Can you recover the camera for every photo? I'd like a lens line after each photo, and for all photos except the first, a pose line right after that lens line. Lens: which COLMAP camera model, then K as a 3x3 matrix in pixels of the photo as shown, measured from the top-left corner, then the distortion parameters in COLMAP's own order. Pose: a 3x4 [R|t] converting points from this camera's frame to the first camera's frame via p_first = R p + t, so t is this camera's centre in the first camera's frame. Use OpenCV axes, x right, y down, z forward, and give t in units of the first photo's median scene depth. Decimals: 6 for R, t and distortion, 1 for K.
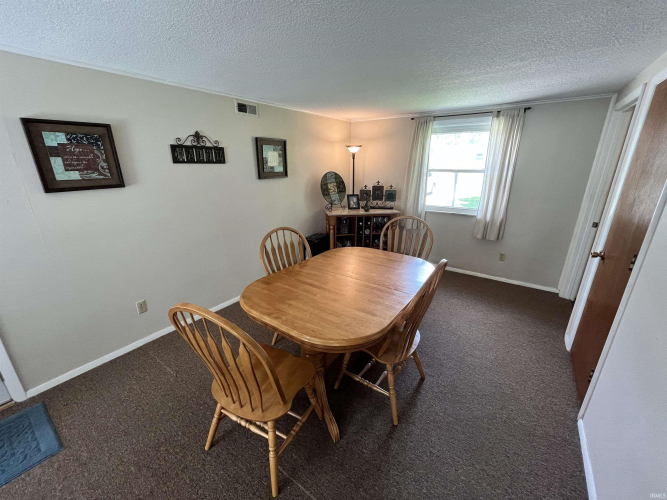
lens RADIAL K [[272.7, 0, 332.1], [0, 272.7, 251.3], [0, 0, 1]] dist [-0.002478, -0.000421]
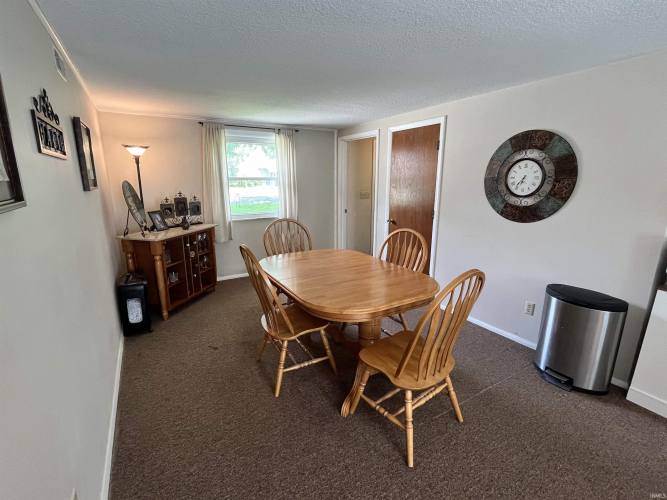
lens RADIAL K [[313.5, 0, 333.5], [0, 313.5, 250.0], [0, 0, 1]] dist [0.000677, -0.000120]
pose [[0.399605, -0.202917, 0.893947, -0.643572], [0.285824, 0.954157, 0.088818, -0.057749], [-0.870989, 0.220019, 0.439284, 0.294198]]
